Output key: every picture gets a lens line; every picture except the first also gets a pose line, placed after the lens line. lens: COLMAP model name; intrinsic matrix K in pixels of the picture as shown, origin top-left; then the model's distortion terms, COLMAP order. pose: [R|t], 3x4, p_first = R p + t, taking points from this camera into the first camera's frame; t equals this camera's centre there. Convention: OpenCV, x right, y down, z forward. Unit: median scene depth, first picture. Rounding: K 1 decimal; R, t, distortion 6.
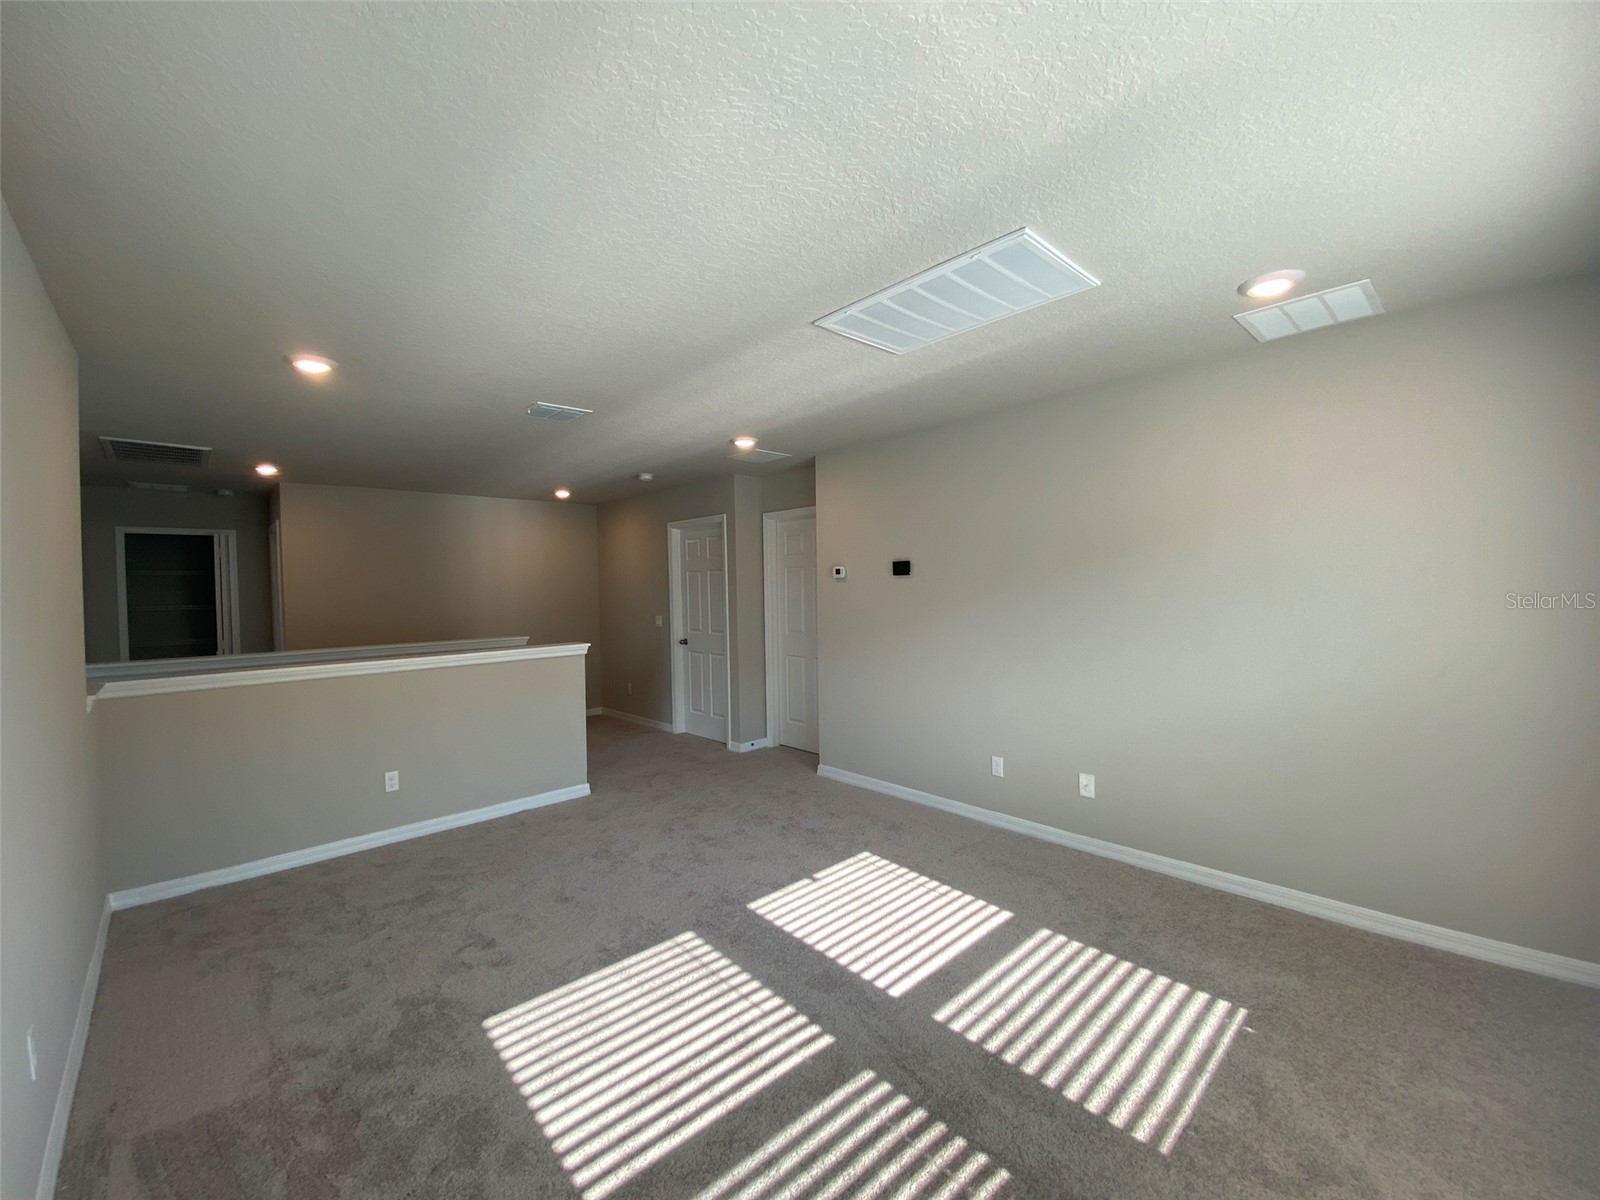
lens RADIAL K [[654.3, 0, 800.0], [0, 654.3, 600.0], [0, 0, 1]] dist [0.030184, -0.022195]
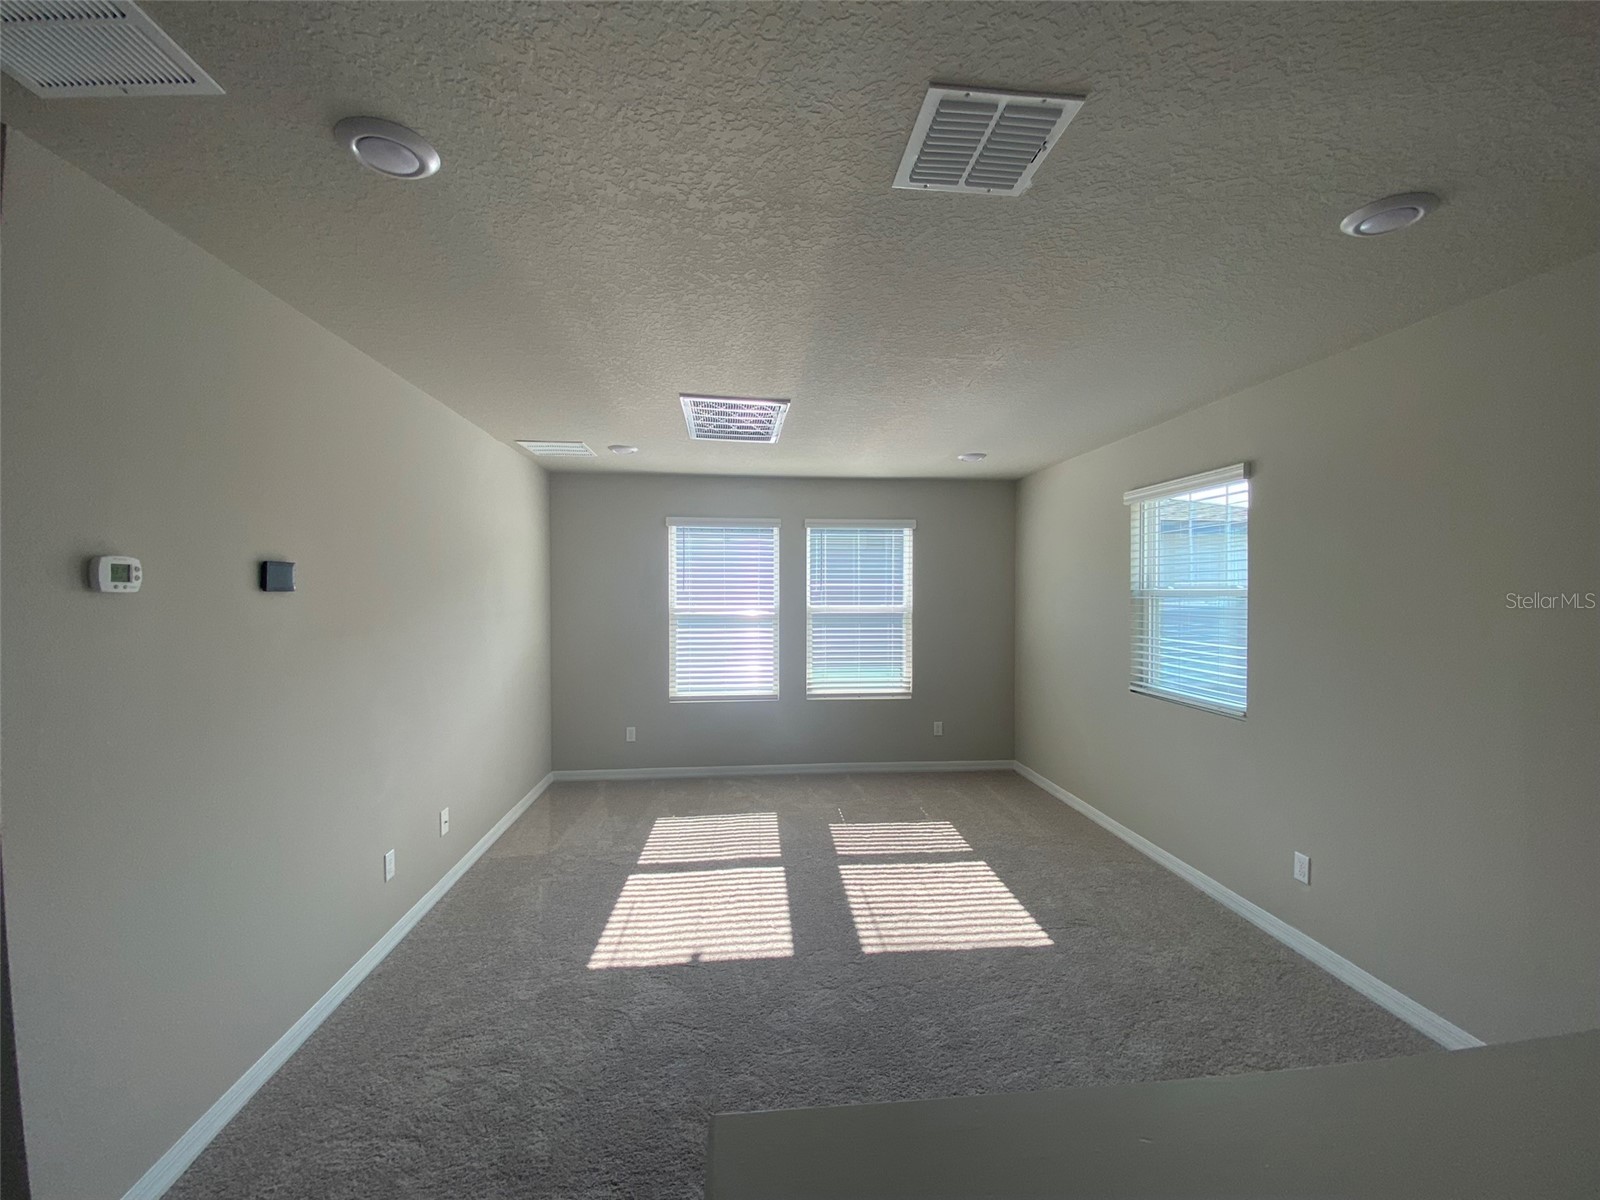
lens RADIAL K [[654.3, 0, 800.0], [0, 654.3, 600.0], [0, 0, 1]] dist [0.030184, -0.022195]
pose [[-0.795908, 0.002602, 0.605412, -0.718920], [0.018922, 0.999609, 0.020579, -0.055549], [-0.605121, 0.027835, -0.795646, 1.900897]]
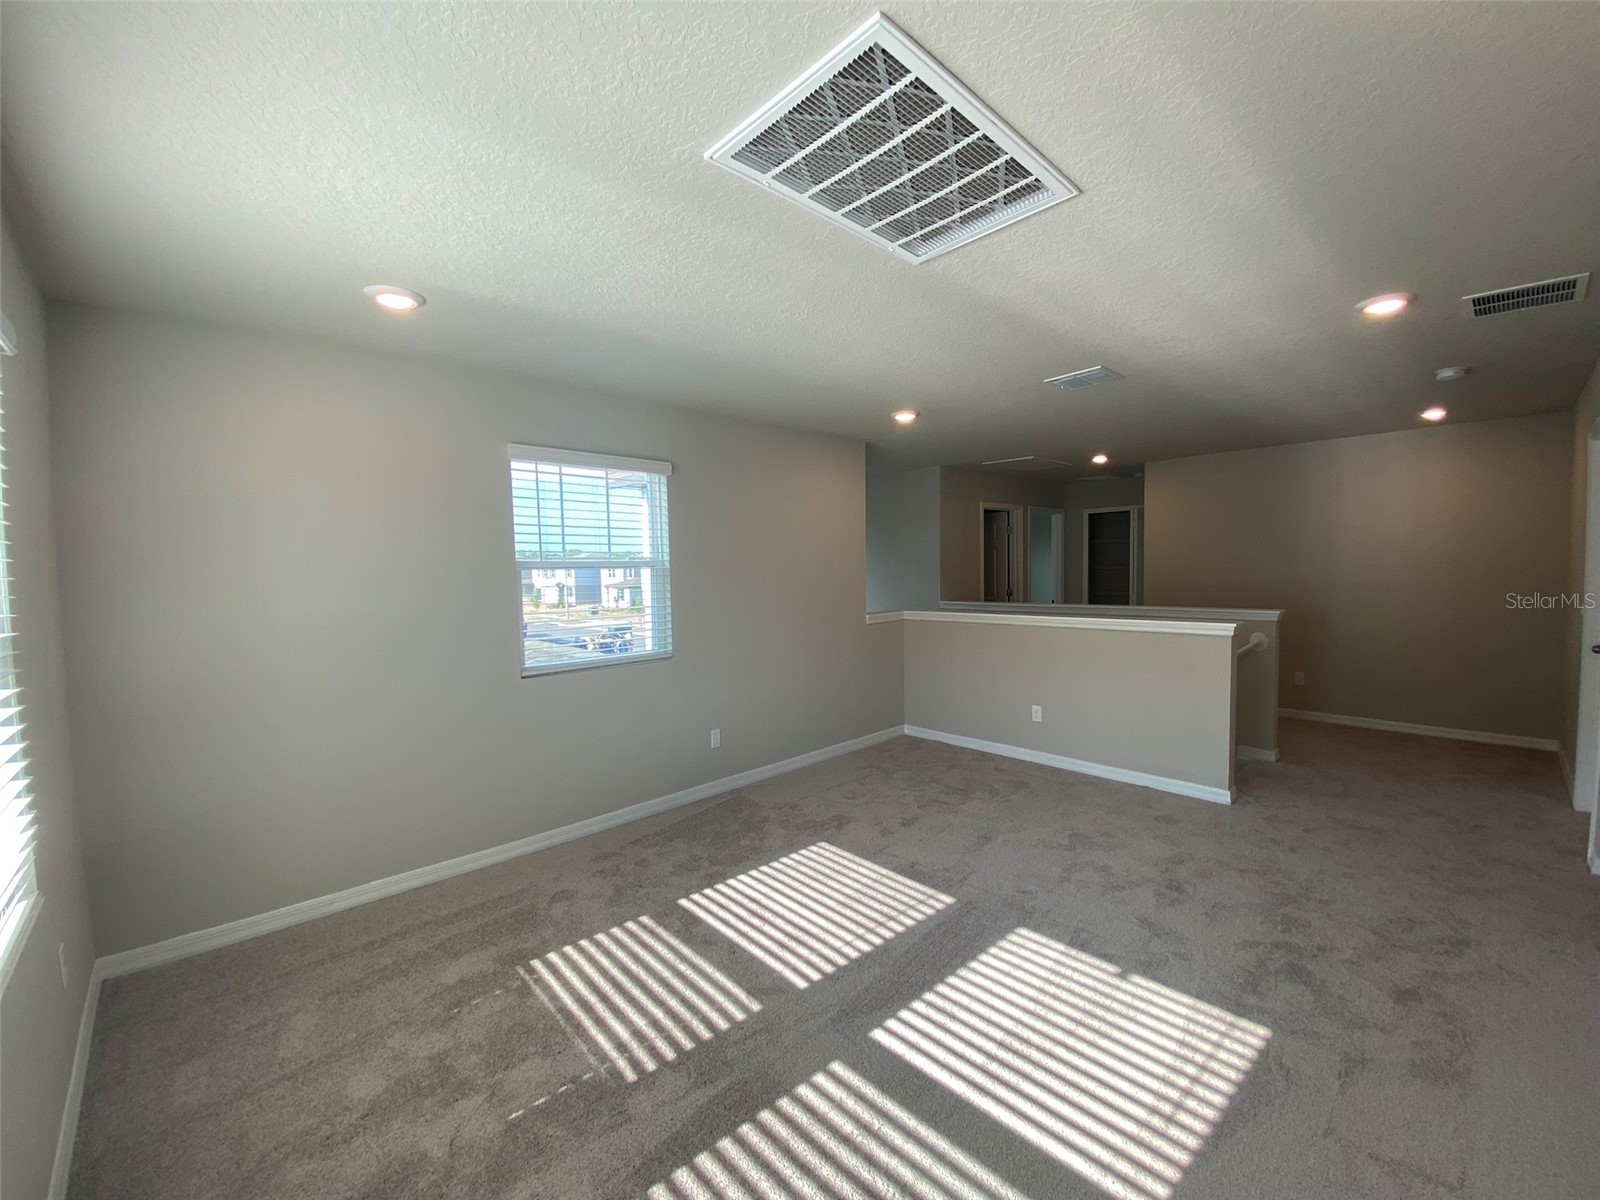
lens RADIAL K [[654.3, 0, 800.0], [0, 654.3, 600.0], [0, 0, 1]] dist [0.030184, -0.022195]
pose [[0.000687, 0.073718, -0.997279, 0.853232], [-0.004238, 0.997270, 0.073714, -0.040606], [0.999991, 0.004175, 0.000997, 0.779186]]
